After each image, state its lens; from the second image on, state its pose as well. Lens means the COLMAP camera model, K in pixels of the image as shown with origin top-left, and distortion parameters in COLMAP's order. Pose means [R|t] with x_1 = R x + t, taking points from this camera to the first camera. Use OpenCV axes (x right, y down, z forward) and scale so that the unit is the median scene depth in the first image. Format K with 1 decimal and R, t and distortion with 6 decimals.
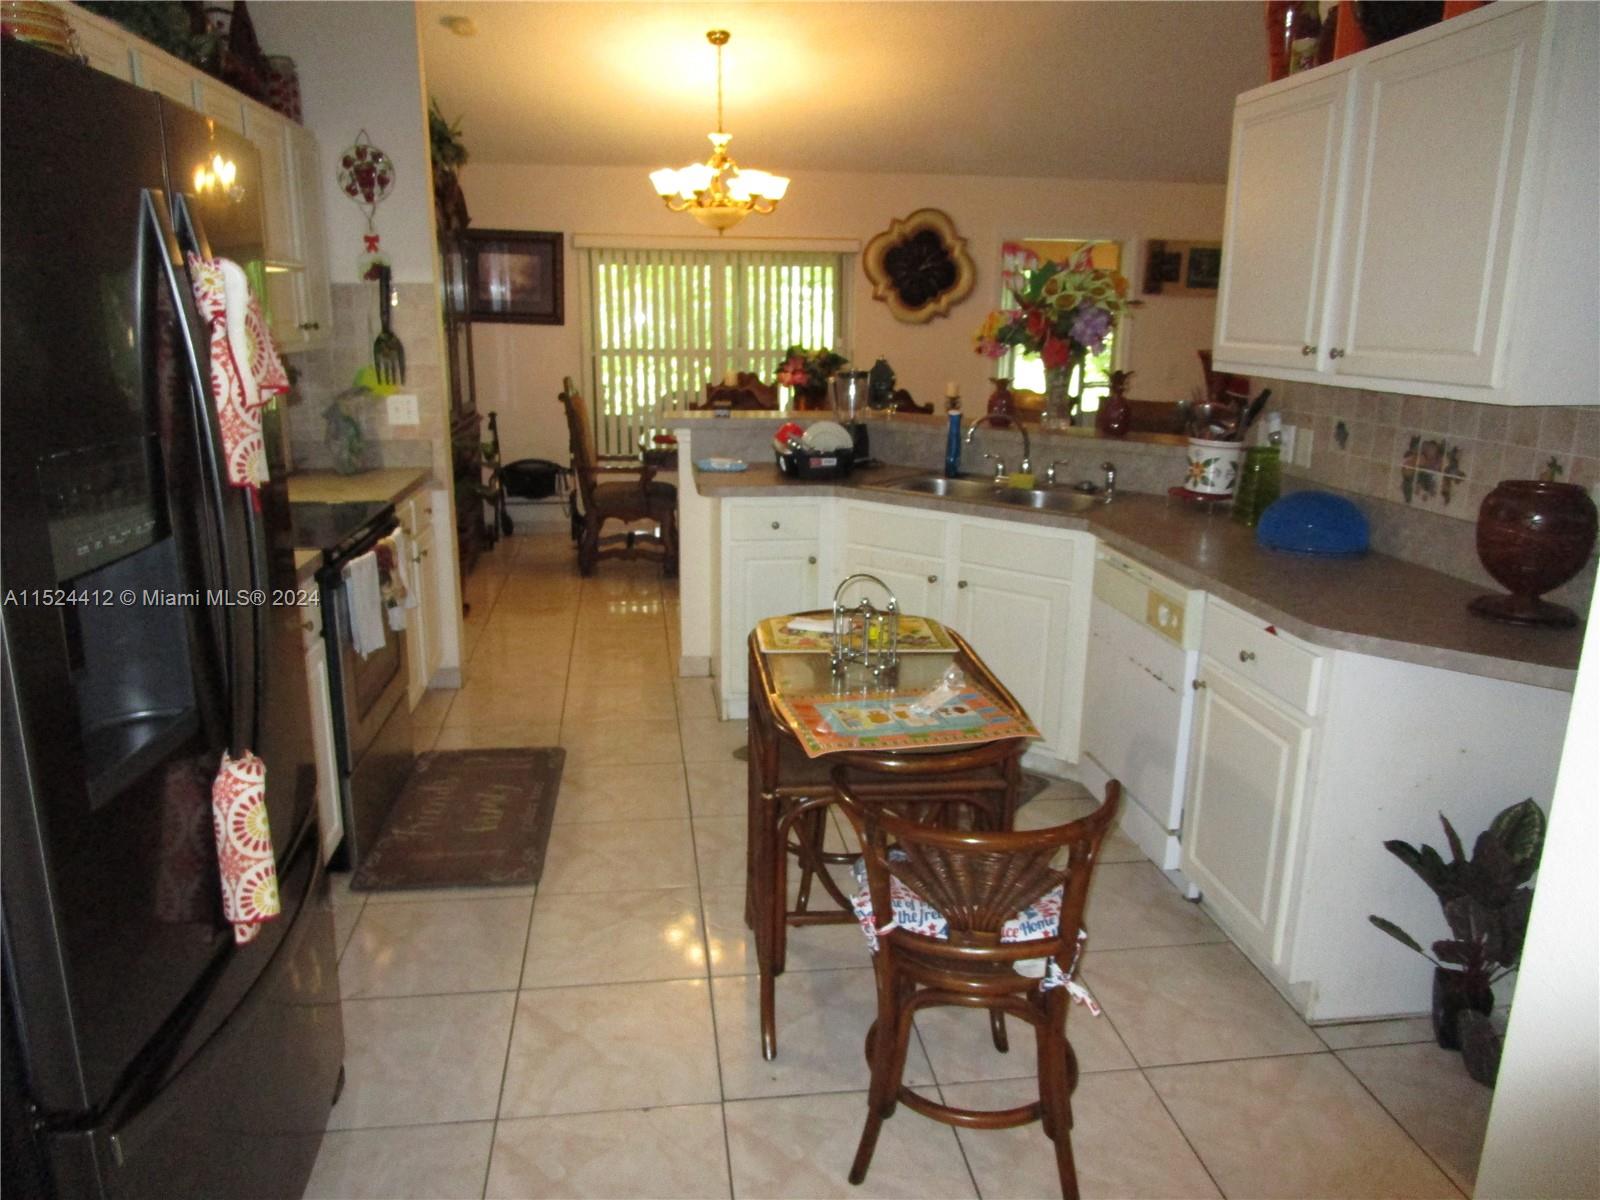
lens RADIAL K [[1137.7, 0, 789.9], [0, 1137.7, 588.0], [0, 0, 1]] dist [-0.031699, 0.010927]
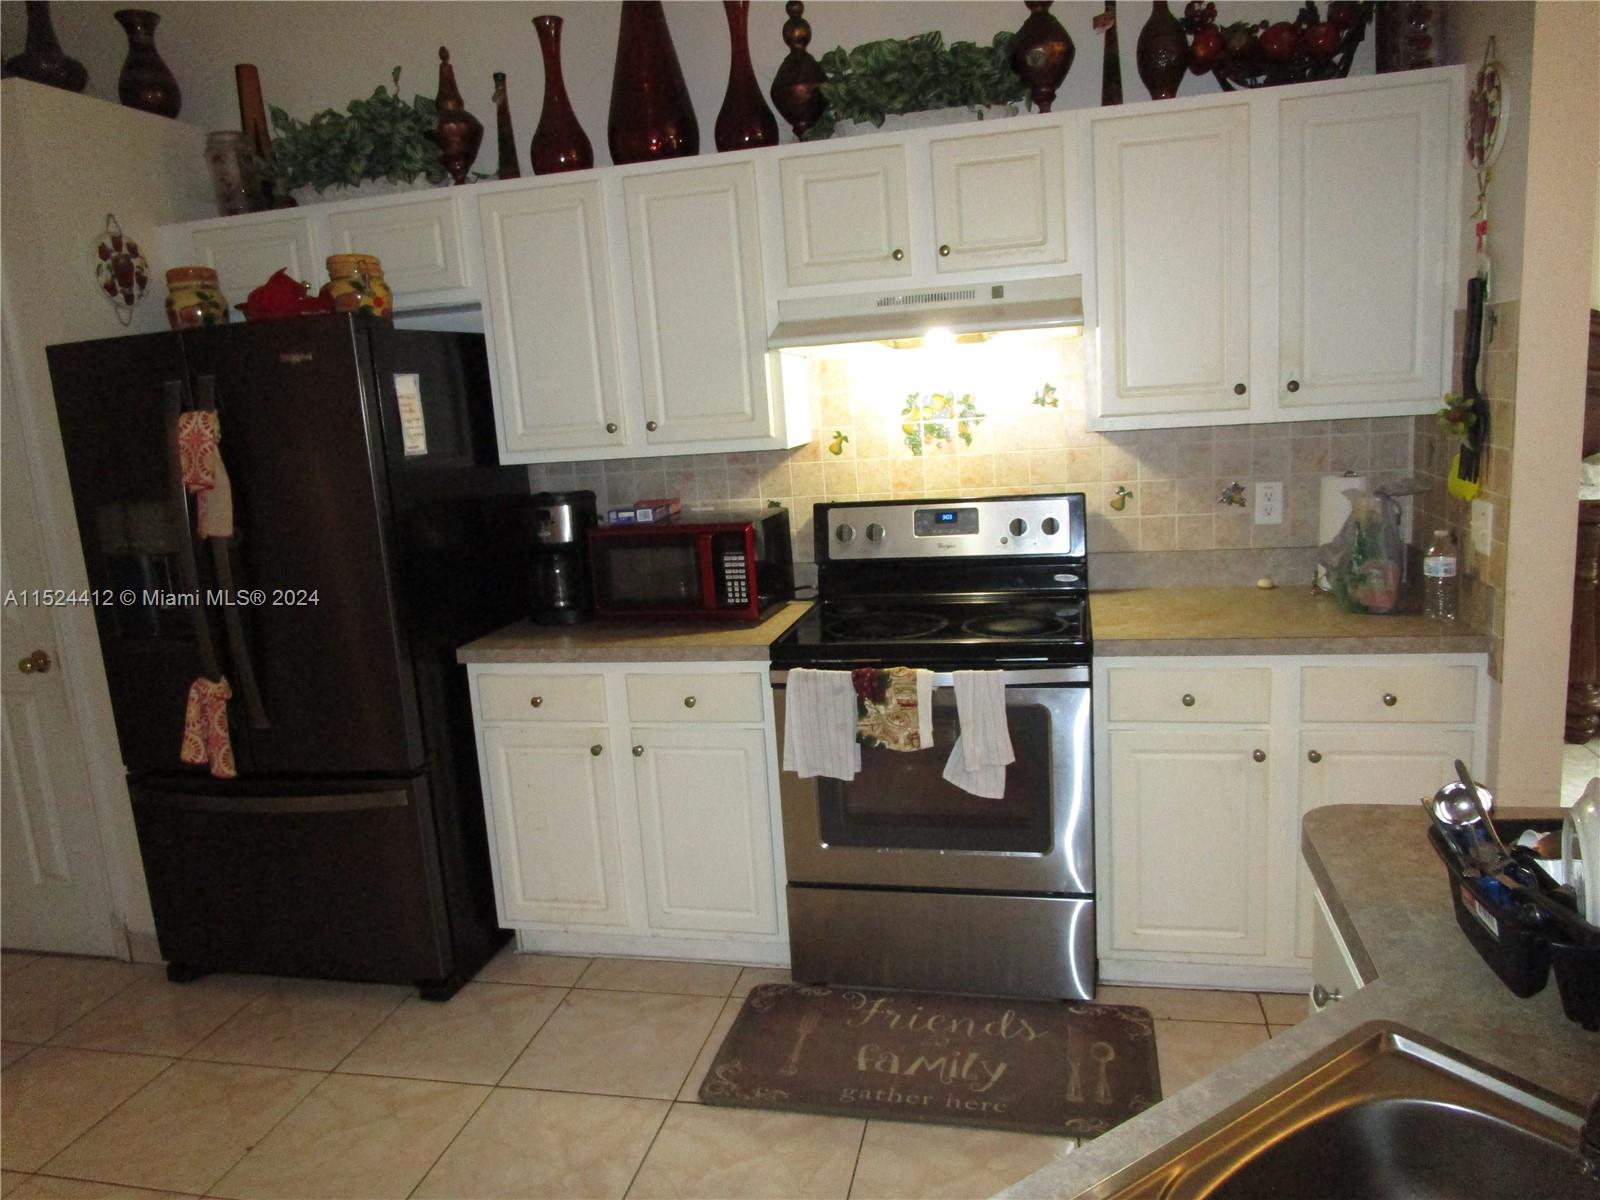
lens RADIAL K [[1137.7, 0, 792.9], [0, 1137.7, 598.2], [0, 0, 1]] dist [-0.031699, 0.010927]
pose [[-0.344869, 0.187427, -0.919748, 0.358866], [-0.159640, 0.953875, 0.254241, -0.249929], [0.924976, 0.234509, -0.299041, 1.014556]]
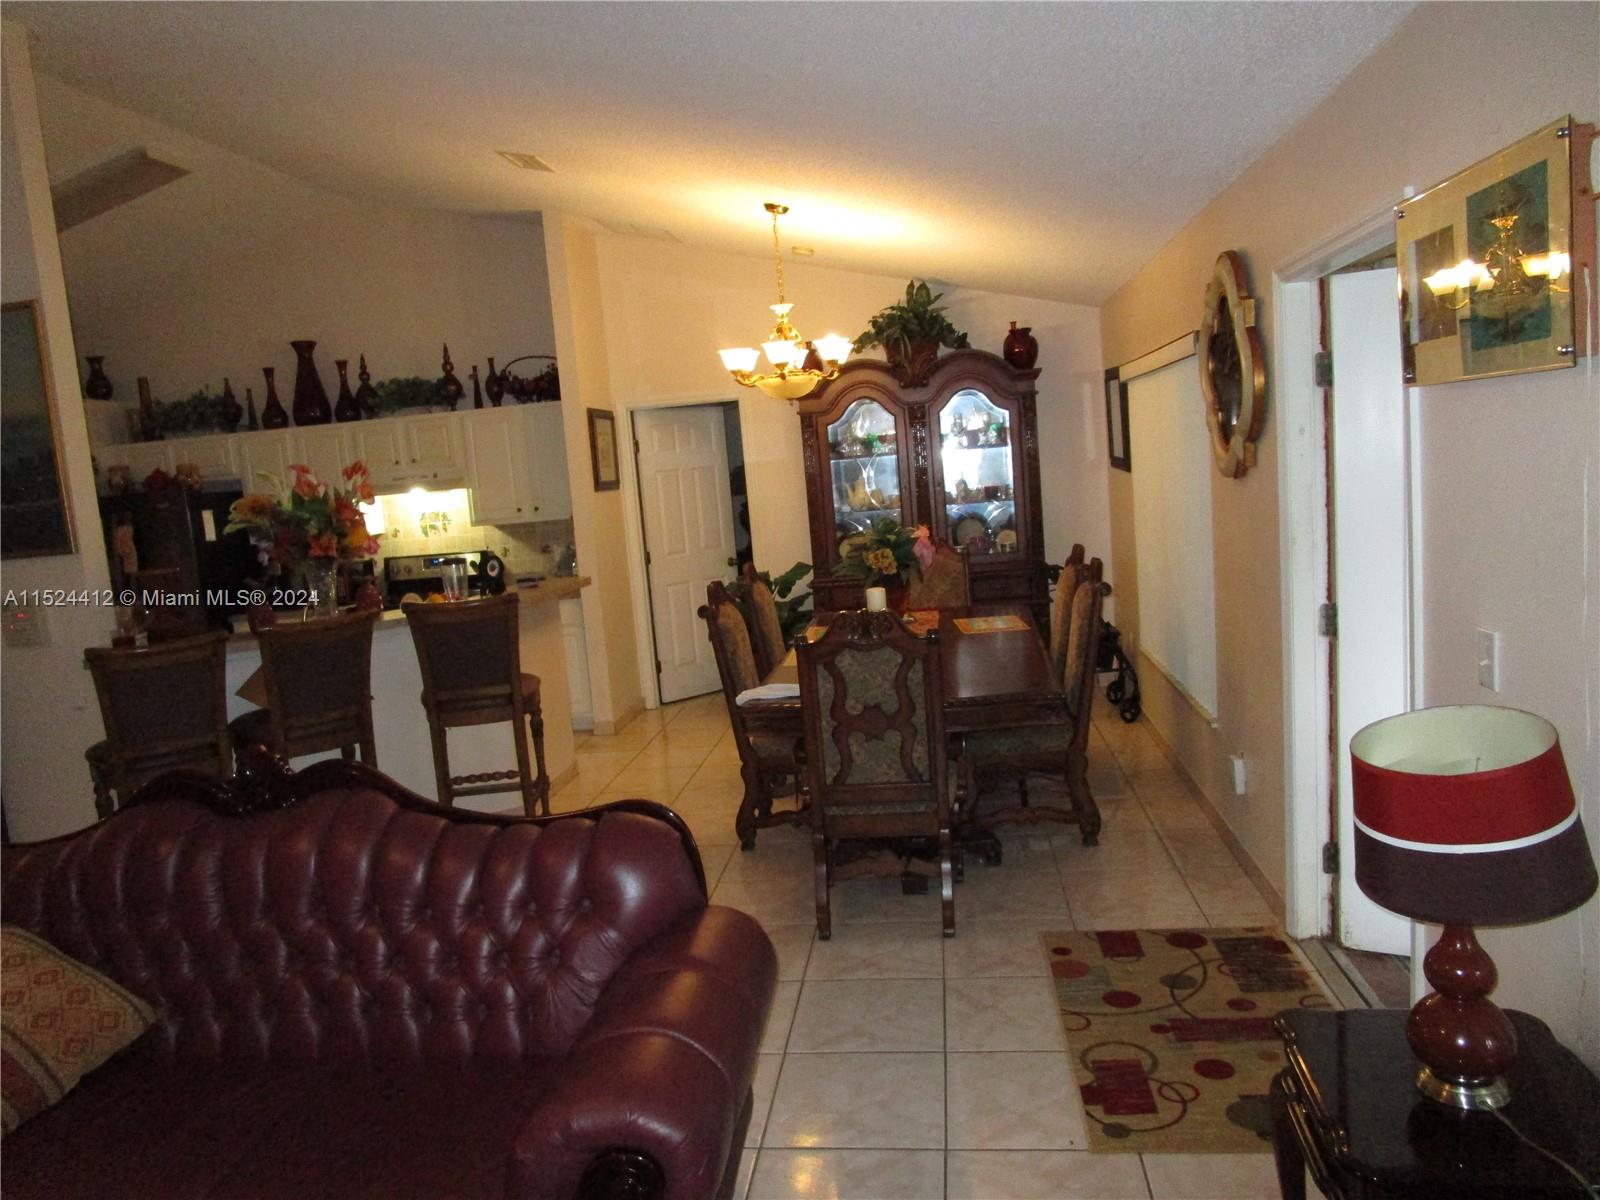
lens RADIAL K [[1137.7, 0, 803.7], [0, 1137.7, 600.6], [0, 0, 1]] dist [-0.031699, 0.010927]
pose [[-0.246388, 0.121625, -0.961509, 1.403499], [-0.153272, 0.974719, 0.162572, -0.489063], [0.956975, 0.187428, -0.221517, 1.997804]]
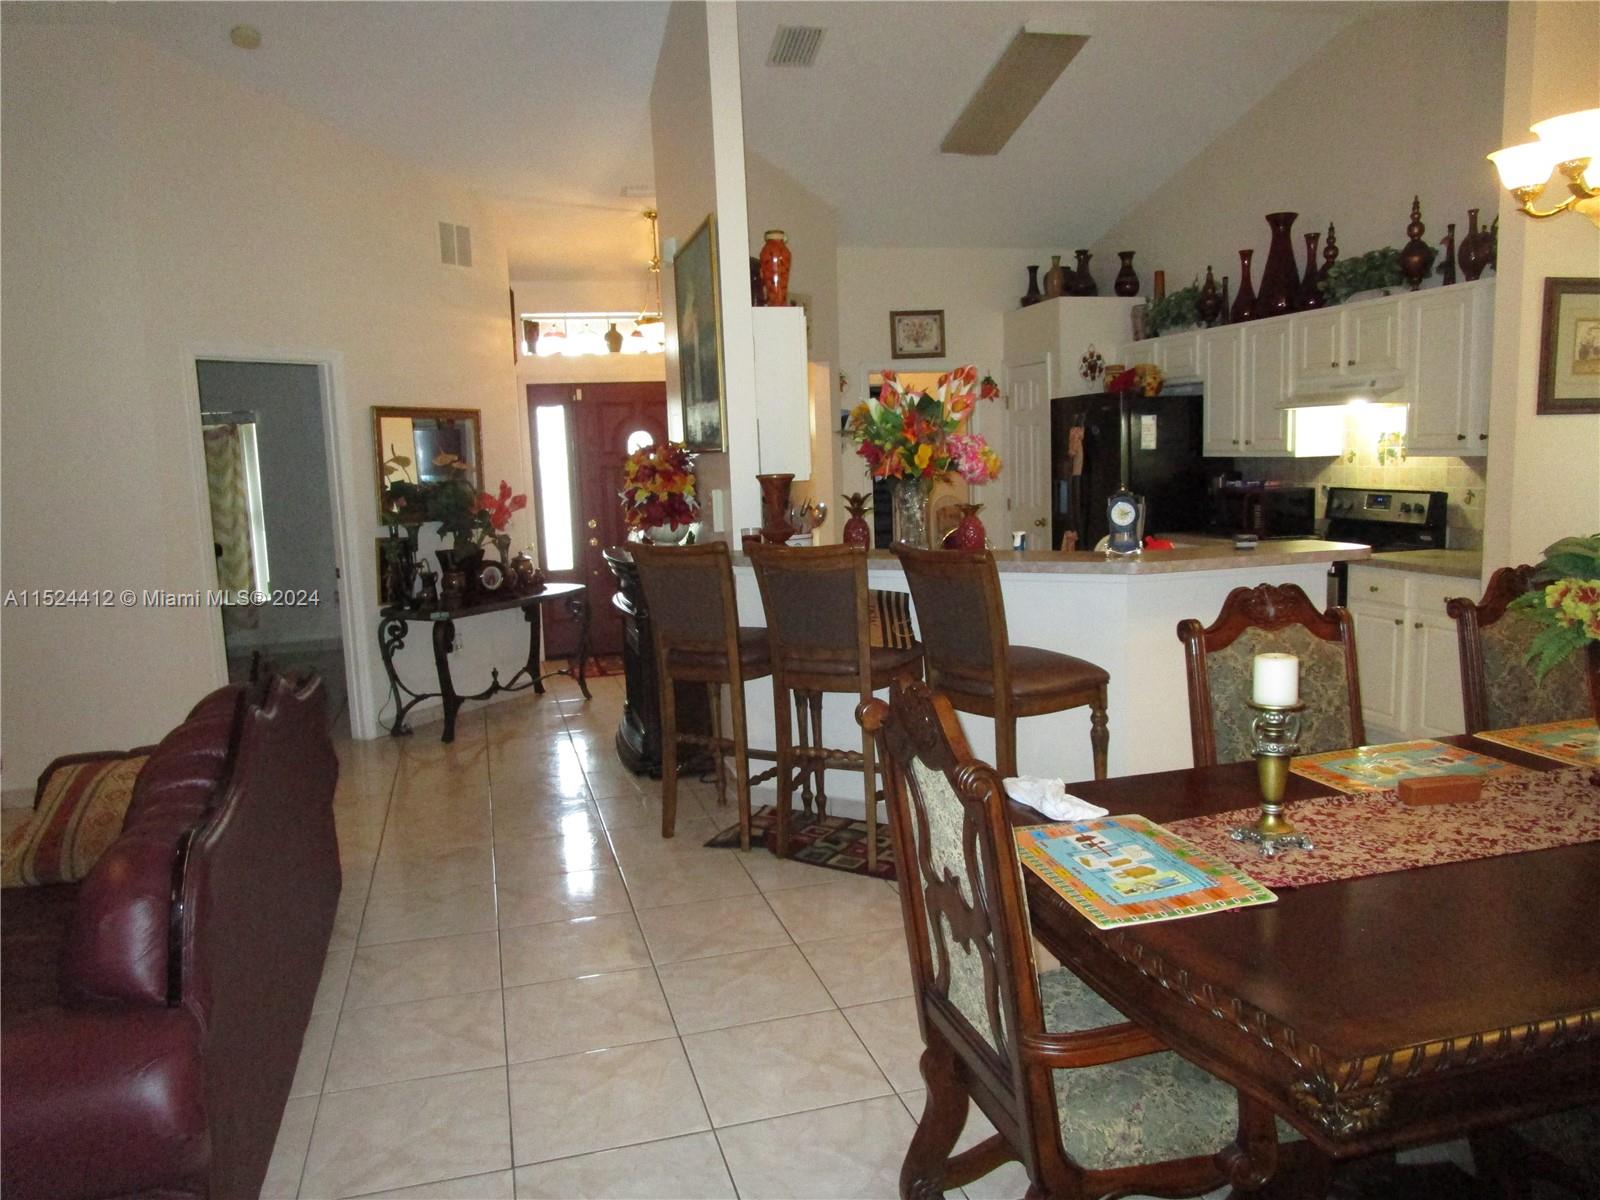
lens RADIAL K [[1137.7, 0, 800.5], [0, 1137.7, 594.2], [0, 0, 1]] dist [-0.031699, 0.010927]
pose [[-0.989664, 0.039112, -0.137969, 0.541989], [-0.012879, 0.933959, 0.357147, -0.537678], [0.142827, 0.355232, -0.923802, 2.239293]]
